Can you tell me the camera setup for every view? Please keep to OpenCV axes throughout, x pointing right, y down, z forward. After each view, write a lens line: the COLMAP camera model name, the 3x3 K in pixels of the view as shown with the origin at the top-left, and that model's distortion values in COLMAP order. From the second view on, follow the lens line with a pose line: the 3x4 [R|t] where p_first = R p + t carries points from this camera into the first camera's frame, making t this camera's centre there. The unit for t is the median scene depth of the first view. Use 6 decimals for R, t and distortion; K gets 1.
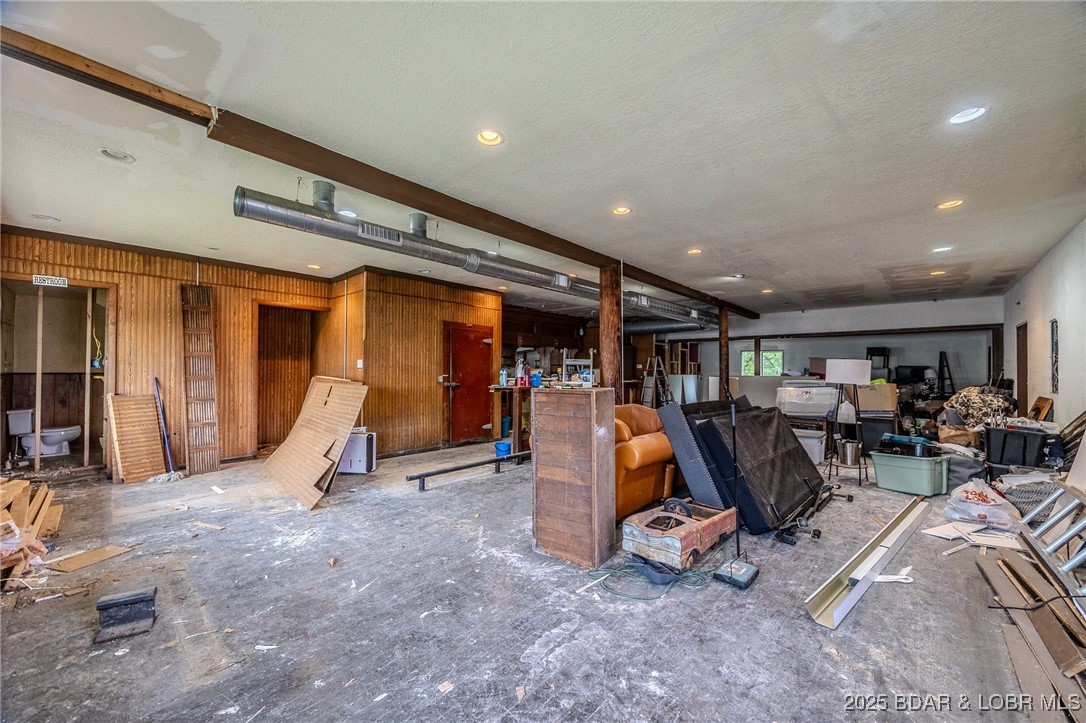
lens RADIAL K [[415.2, 0, 545.6], [0, 415.2, 365.0], [0, 0, 1]] dist [-0.000512, -0.000934]
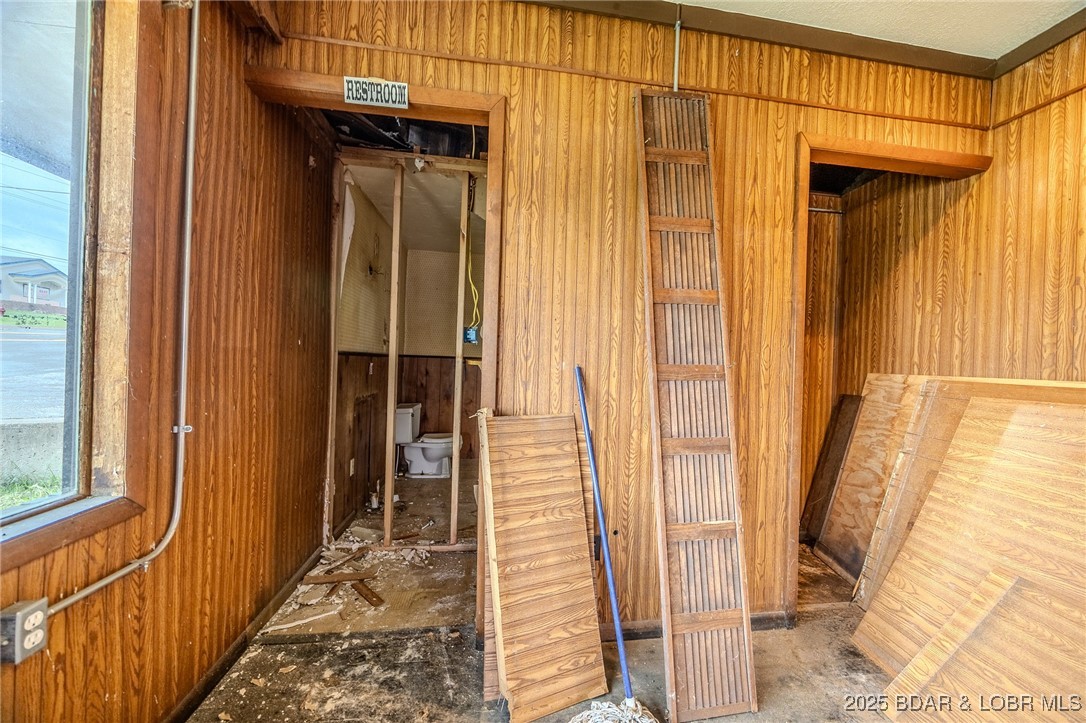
lens RADIAL K [[415.2, 0, 544.1], [0, 415.2, 363.0], [0, 0, 1]] dist [-0.000512, -0.000934]
pose [[0.763766, 0.021977, -0.645119, -0.734068], [-0.021480, 0.999732, 0.008628, 0.024546], [0.645135, 0.007268, 0.764034, 0.712000]]
